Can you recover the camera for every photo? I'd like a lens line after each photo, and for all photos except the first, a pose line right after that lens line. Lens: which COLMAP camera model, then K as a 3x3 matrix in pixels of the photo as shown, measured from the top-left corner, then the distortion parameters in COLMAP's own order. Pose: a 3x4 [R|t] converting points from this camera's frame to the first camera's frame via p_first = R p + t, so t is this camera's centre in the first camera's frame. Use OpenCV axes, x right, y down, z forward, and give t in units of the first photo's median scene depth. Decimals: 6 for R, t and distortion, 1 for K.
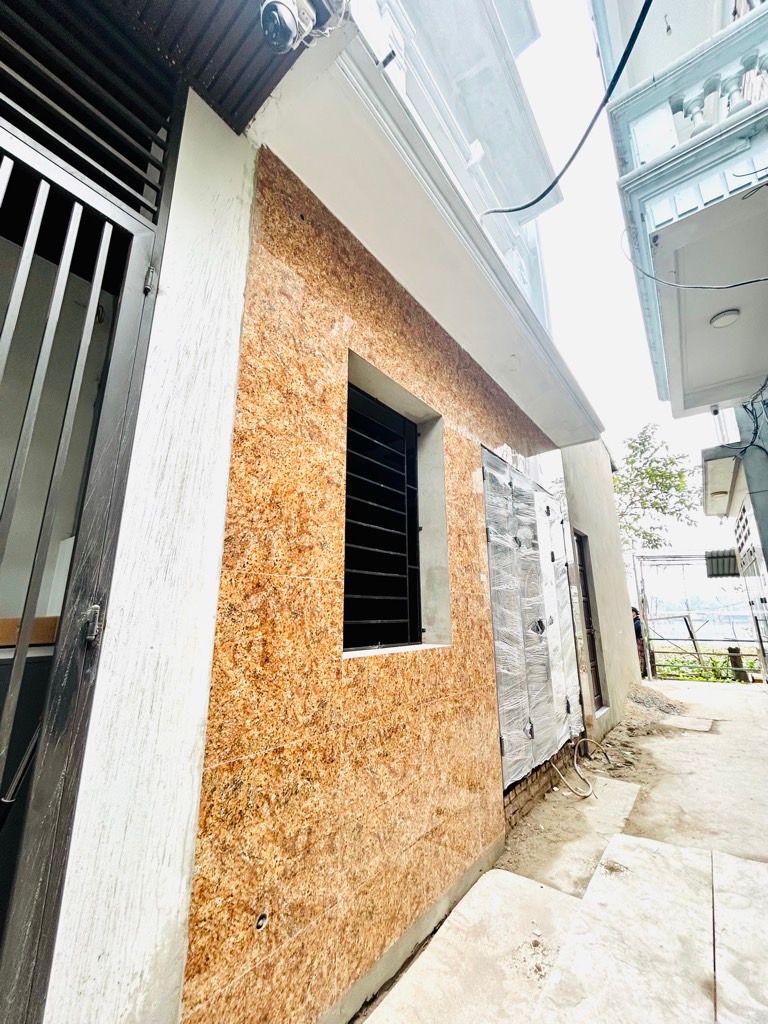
lens RADIAL K [[413.7, 0, 383.3], [0, 413.7, 509.9], [0, 0, 1]] dist [-0.001788, -0.001155]
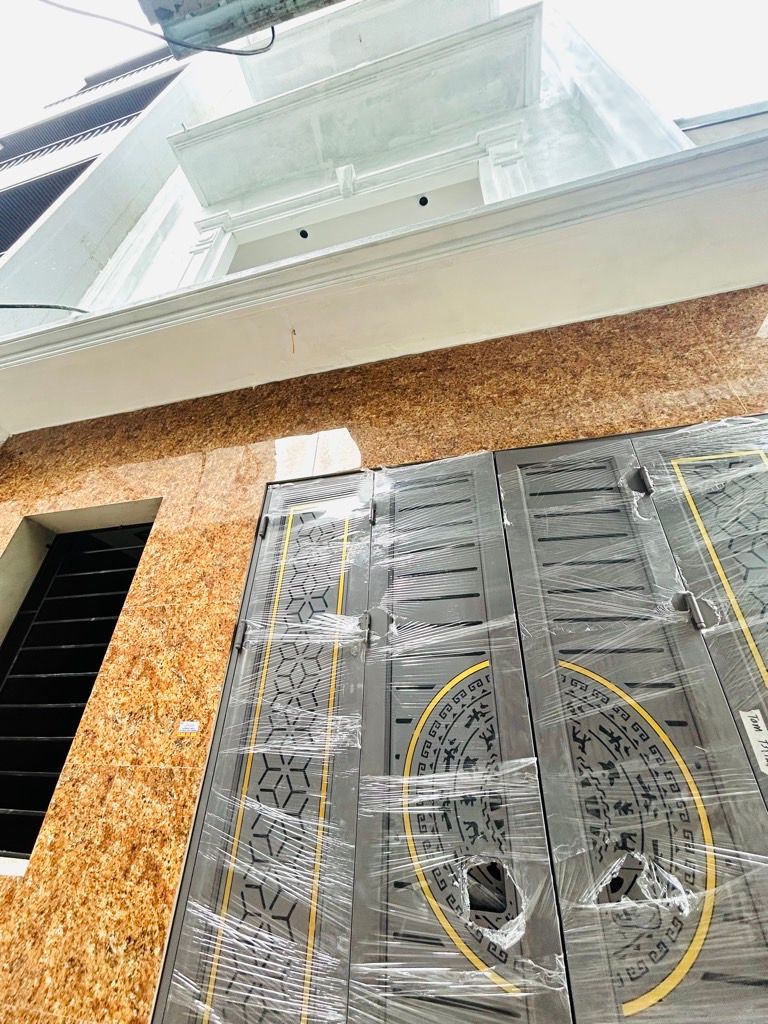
lens RADIAL K [[413.7, 0, 387.5], [0, 413.7, 511.4], [0, 0, 1]] dist [-0.001788, -0.001155]
pose [[0.405927, -0.471239, -0.783044, 0.954010], [0.200517, 0.881857, -0.426757, 0.215532], [0.891637, 0.016219, 0.452461, 1.100419]]
